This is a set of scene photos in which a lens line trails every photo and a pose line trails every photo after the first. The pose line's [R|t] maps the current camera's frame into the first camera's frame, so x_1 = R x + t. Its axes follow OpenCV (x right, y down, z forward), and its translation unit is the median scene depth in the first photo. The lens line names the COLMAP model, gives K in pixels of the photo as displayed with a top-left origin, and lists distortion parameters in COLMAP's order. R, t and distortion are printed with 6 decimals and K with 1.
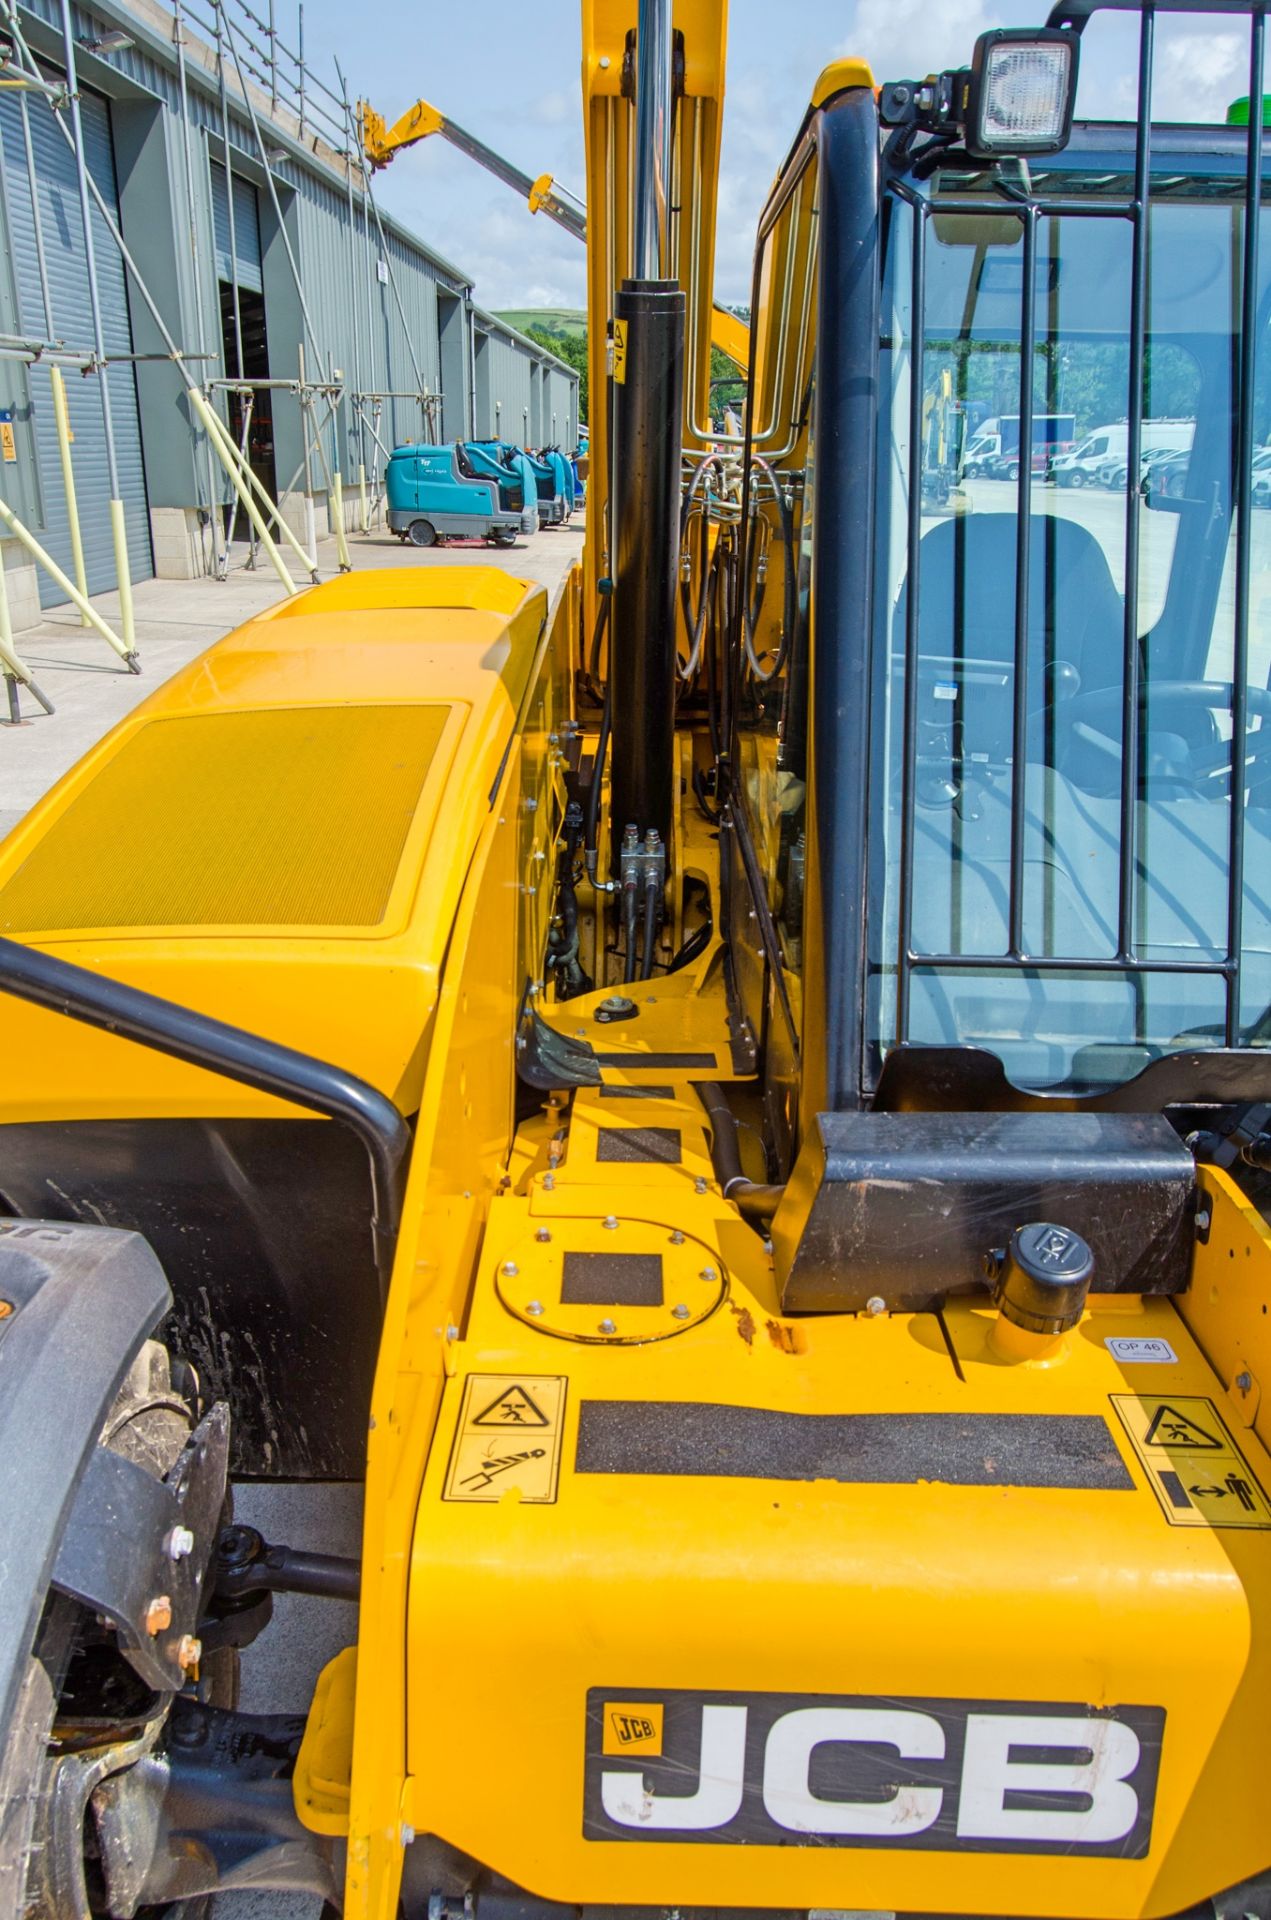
lens RADIAL K [[1487.2, 0, 628.8], [0, 1487.2, 1013.5], [0, 0, 1]] dist [-0.000162, 0.007426]
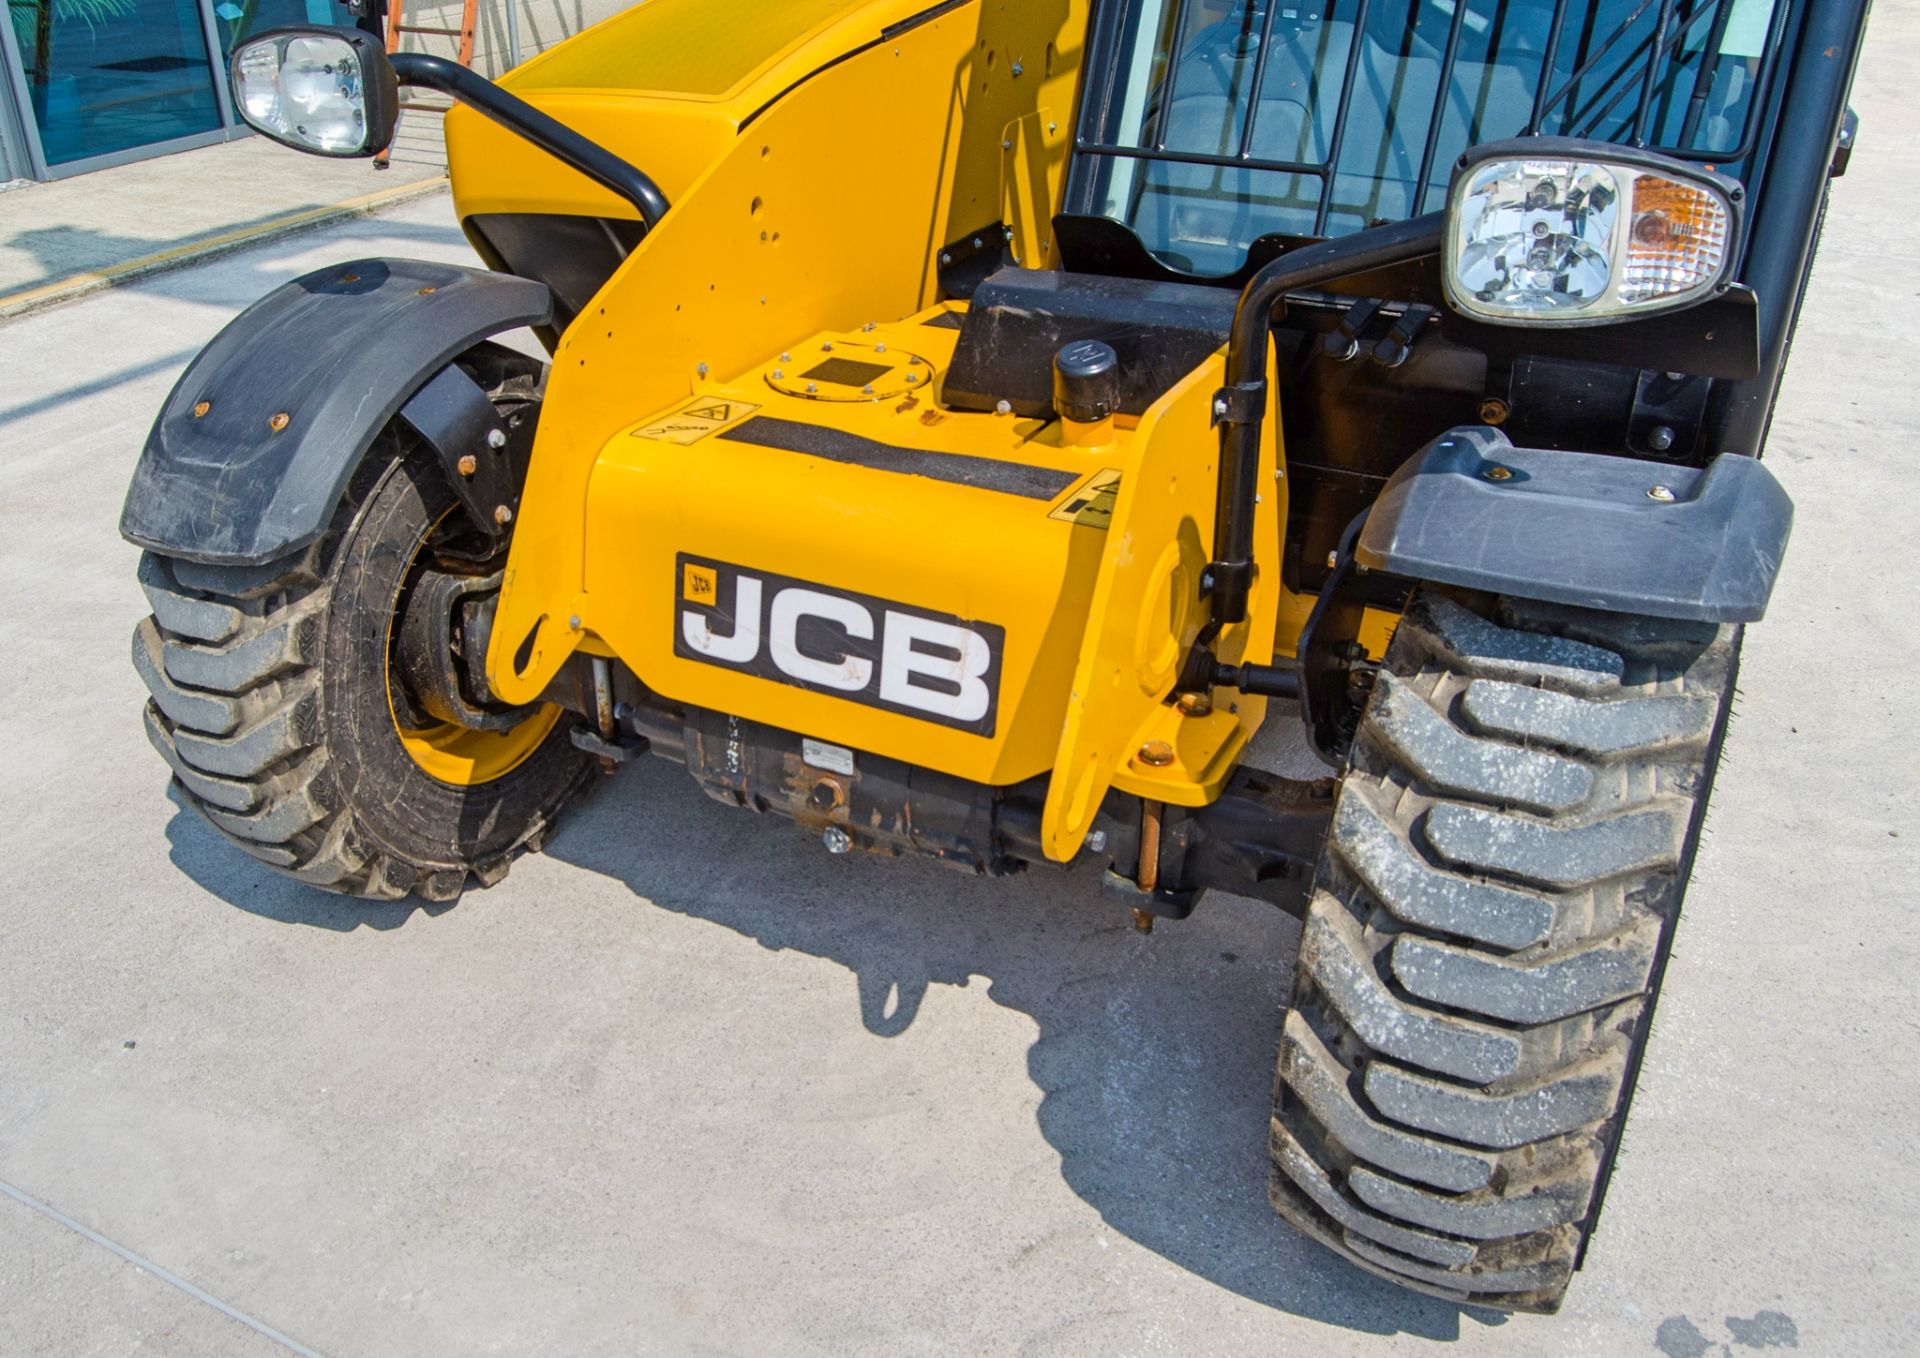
lens RADIAL K [[1688.7, 0, 865.6], [0, 1688.7, 679.2], [0, 0, 1]] dist [-0.008843, 0.001168]
pose [[0.888820, 0.197021, -0.413742, 0.911552], [-0.143648, 0.977141, 0.156716, 0.268209], [0.435161, -0.079859, 0.896804, -0.538851]]
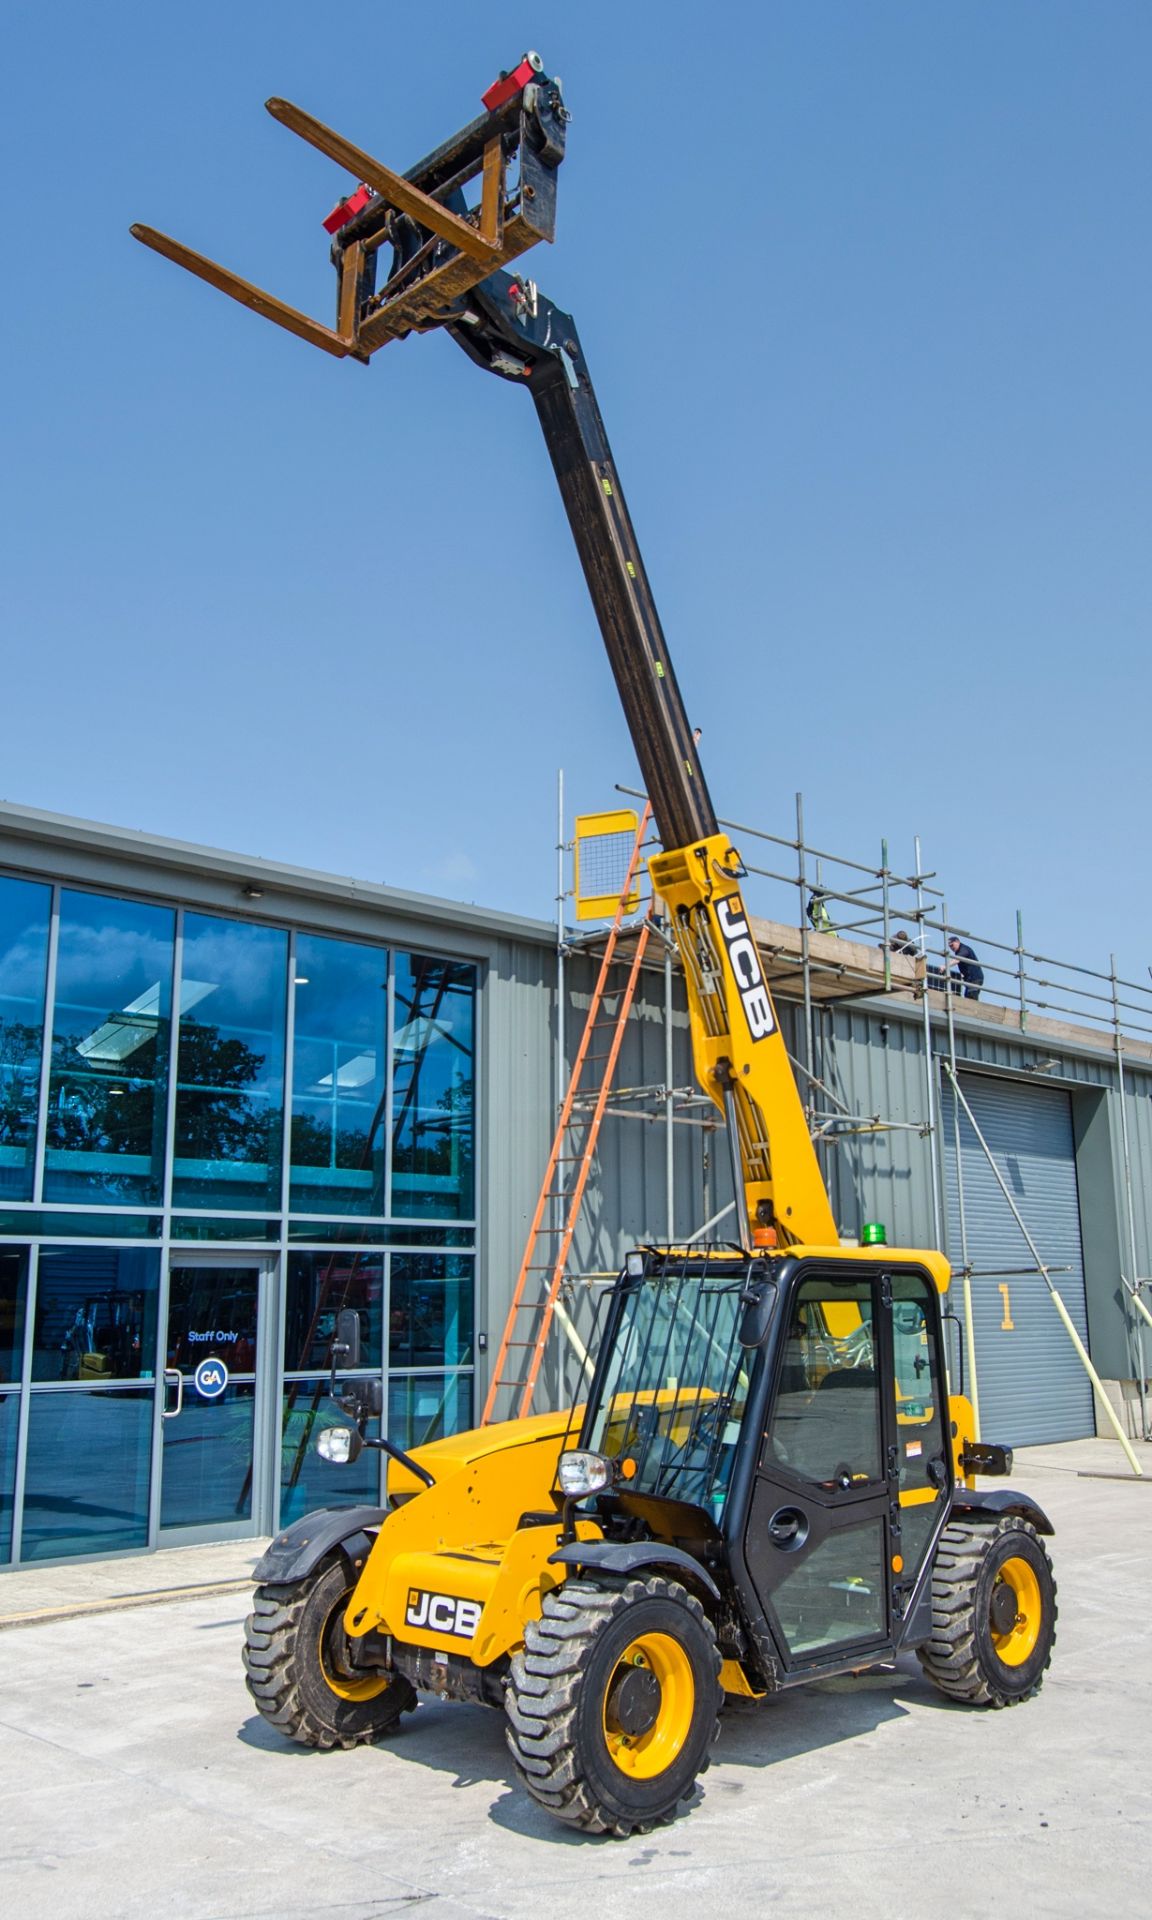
lens RADIAL K [[1608.8, 0, 576.0], [0, 1608.8, 960.0], [0, 0, 1]] dist [0.002074, 0.003216]
pose [[0.722616, -0.163420, -0.671655, 4.300849], [-0.236086, 0.854880, -0.461999, 1.001623], [0.649685, 0.492416, 0.579168, -2.778425]]
